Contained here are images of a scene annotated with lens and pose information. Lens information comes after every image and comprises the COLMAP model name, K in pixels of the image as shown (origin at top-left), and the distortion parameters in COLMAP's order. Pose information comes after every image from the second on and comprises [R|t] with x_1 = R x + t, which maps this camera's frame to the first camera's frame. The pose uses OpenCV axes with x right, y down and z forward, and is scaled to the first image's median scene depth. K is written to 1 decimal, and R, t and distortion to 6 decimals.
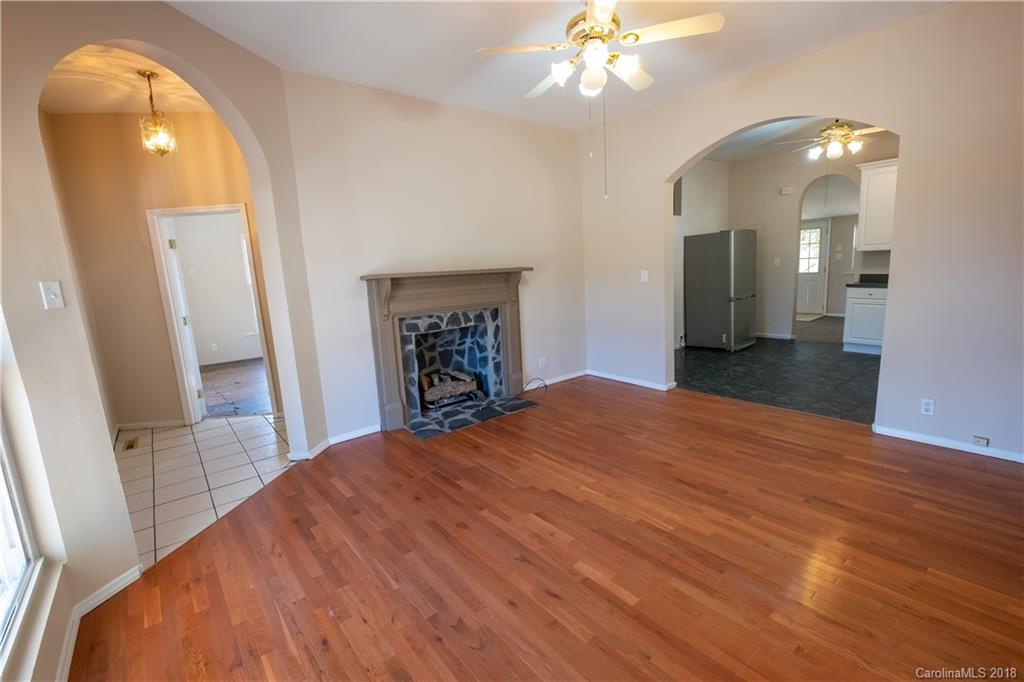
lens RADIAL K [[445.3, 0, 513.0], [0, 445.3, 336.4], [0, 0, 1]] dist [-0.002325, -0.000572]
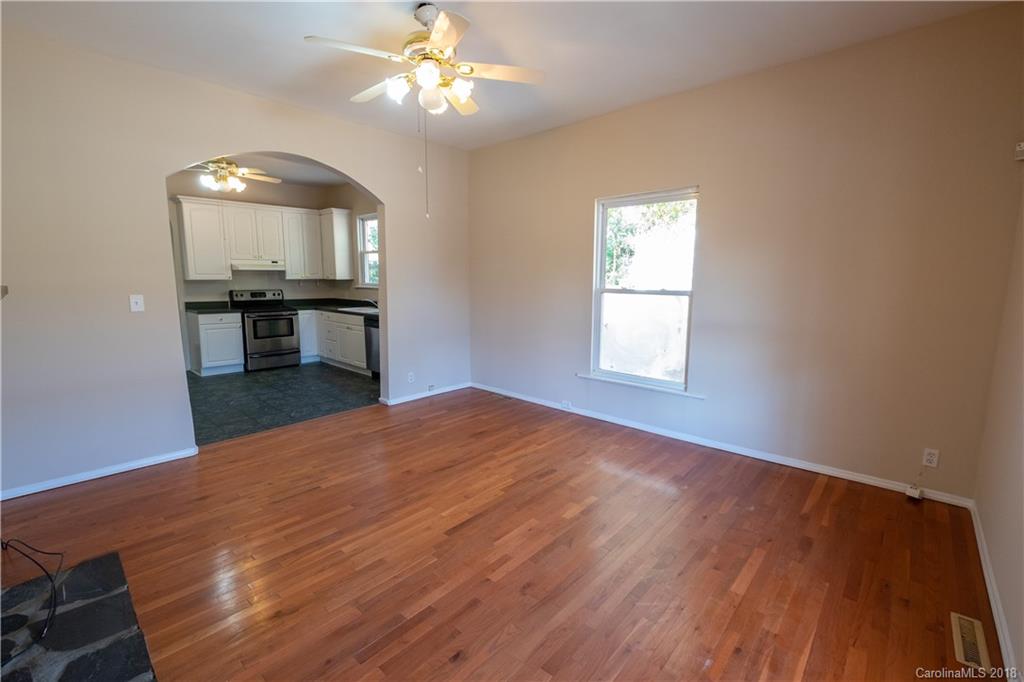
lens RADIAL K [[445.3, 0, 513.0], [0, 445.3, 336.4], [0, 0, 1]] dist [-0.002325, -0.000572]
pose [[-0.147571, -0.084311, 0.985451, -0.655843], [0.162940, 0.980674, 0.108302, -0.095644], [-0.975537, 0.176552, -0.130982, 0.775951]]
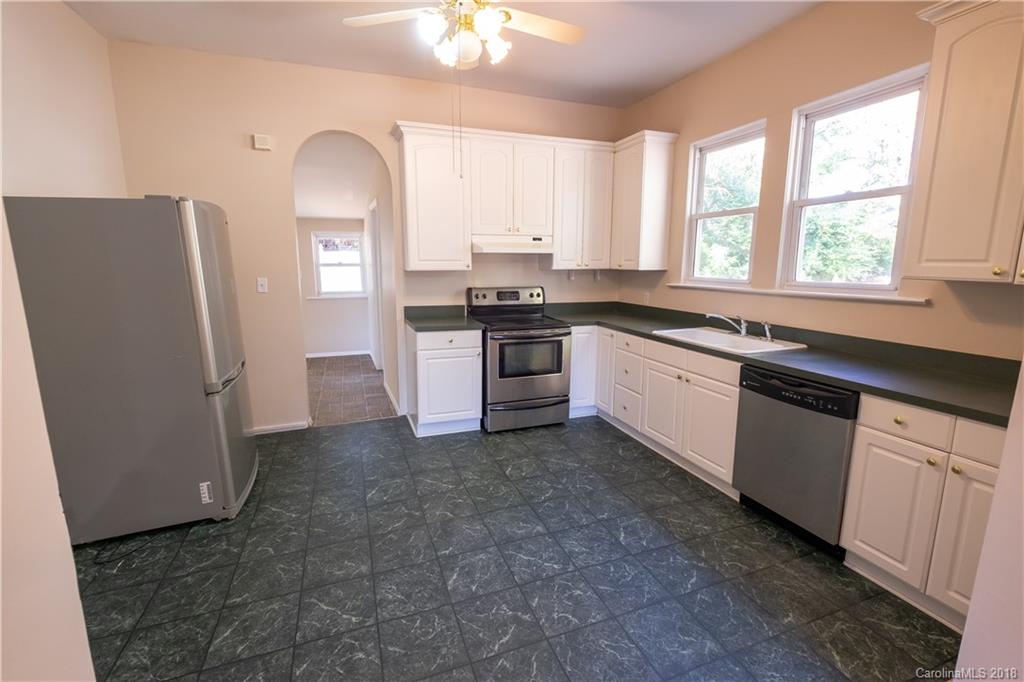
lens RADIAL K [[445.3, 0, 513.0], [0, 445.3, 336.4], [0, 0, 1]] dist [-0.002325, -0.000572]
pose [[0.317378, -0.106416, 0.942310, 0.435101], [0.135189, 0.988612, 0.066112, -0.225008], [-0.938614, 0.106407, 0.328149, 1.233290]]
